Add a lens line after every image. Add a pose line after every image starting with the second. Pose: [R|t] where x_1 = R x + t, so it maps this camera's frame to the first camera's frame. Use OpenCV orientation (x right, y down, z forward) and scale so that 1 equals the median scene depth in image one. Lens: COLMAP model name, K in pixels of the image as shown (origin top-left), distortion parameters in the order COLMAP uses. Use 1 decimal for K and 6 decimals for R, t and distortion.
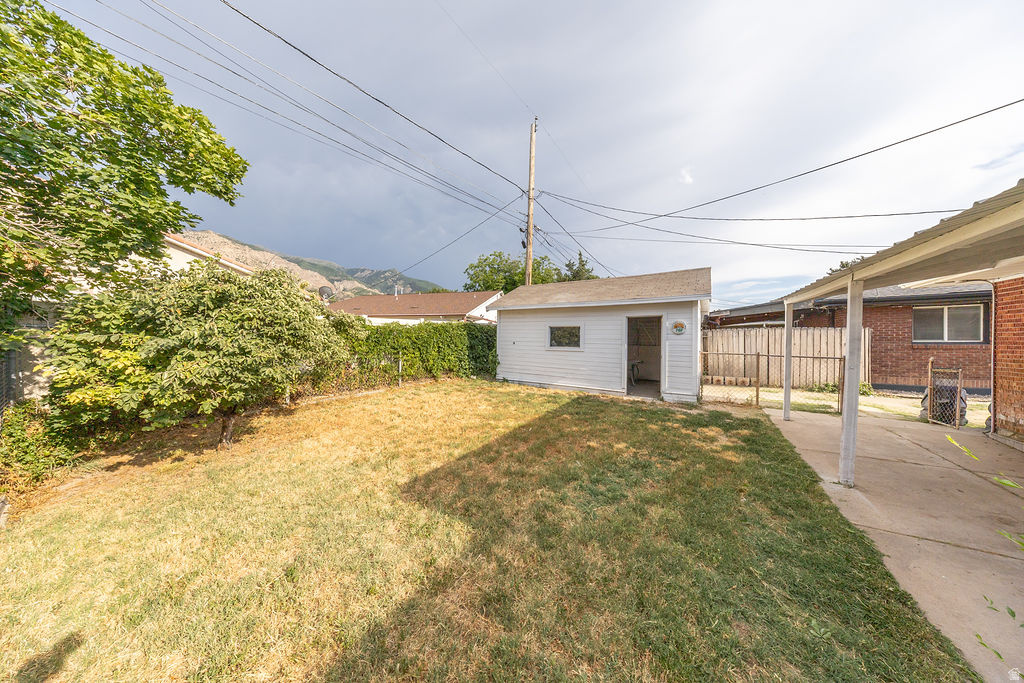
lens RADIAL K [[297.1, 0, 510.7], [0, 297.1, 342.9], [0, 0, 1]] dist [-0.002311, 0.000003]
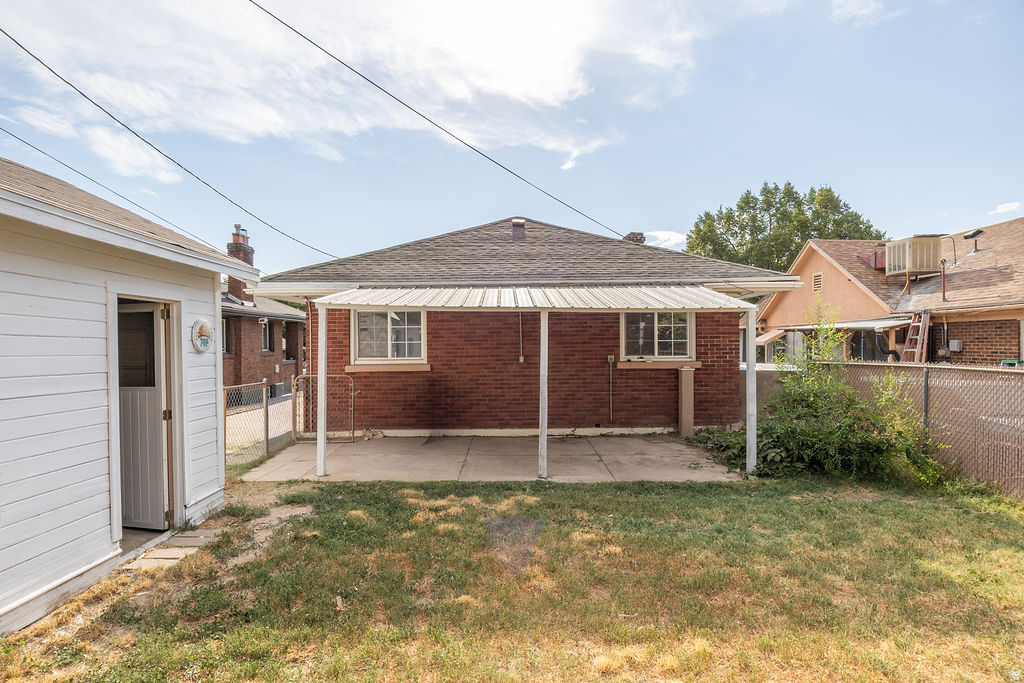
lens RADIAL K [[566.2, 0, 506.5], [0, 566.2, 344.7], [0, 0, 1]] dist [-0.004523, -0.004422]
pose [[-0.561768, -0.000309, 0.827295, -0.253890], [0.013748, 0.999858, 0.009709, -0.033531], [-0.827181, 0.016827, -0.561684, 0.887110]]
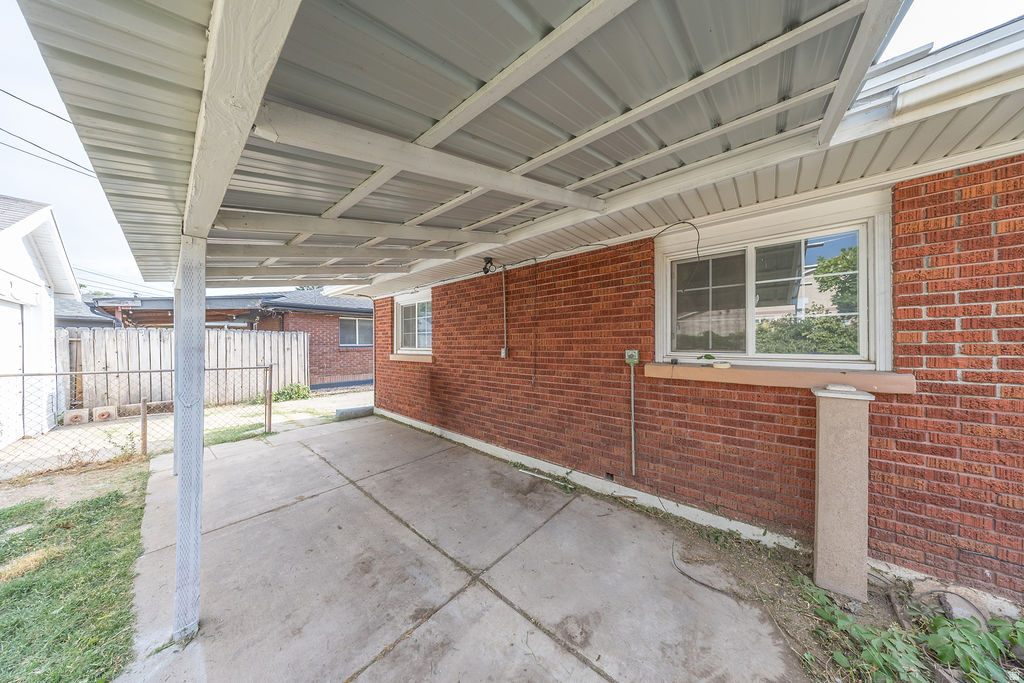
lens RADIAL K [[297.1, 0, 515.5], [0, 297.1, 343.4], [0, 0, 1]] dist [-0.002311, 0.000003]
pose [[0.128055, -0.001685, 0.991766, 0.258763], [0.010670, 0.999943, 0.000321, -0.005798], [-0.991710, 0.010541, 0.128066, 0.135141]]
